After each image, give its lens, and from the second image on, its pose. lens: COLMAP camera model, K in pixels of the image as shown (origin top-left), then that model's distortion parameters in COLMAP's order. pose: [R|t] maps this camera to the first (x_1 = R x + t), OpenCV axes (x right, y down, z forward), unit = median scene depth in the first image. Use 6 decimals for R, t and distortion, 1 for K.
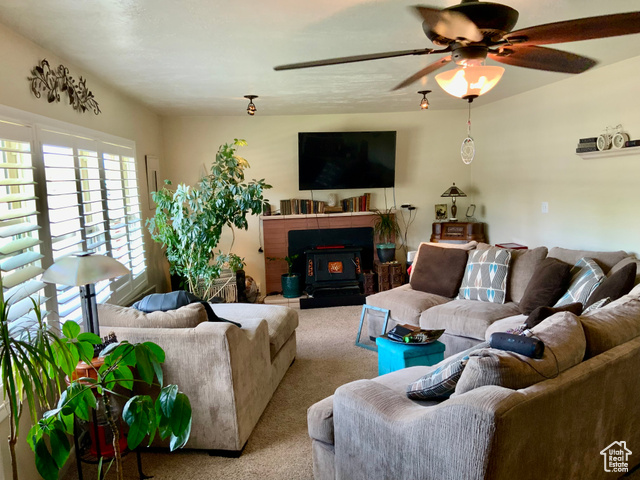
lens RADIAL K [[531.2, 0, 321.4], [0, 531.2, 233.2], [0, 0, 1]] dist [0.040925, -0.068383]
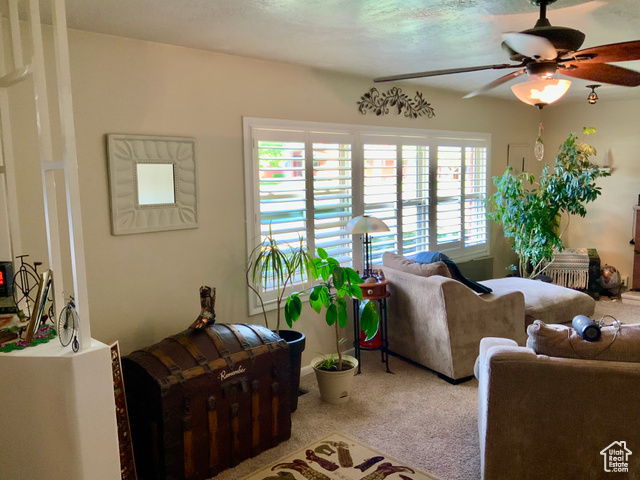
lens RADIAL K [[531.2, 0, 313.1], [0, 531.2, 232.6], [0, 0, 1]] dist [0.040925, -0.068383]
pose [[0.635518, 0.116631, -0.763226, 0.589073], [-0.090054, 0.992975, 0.076754, -0.015433], [0.766816, 0.019953, 0.641556, -0.103406]]
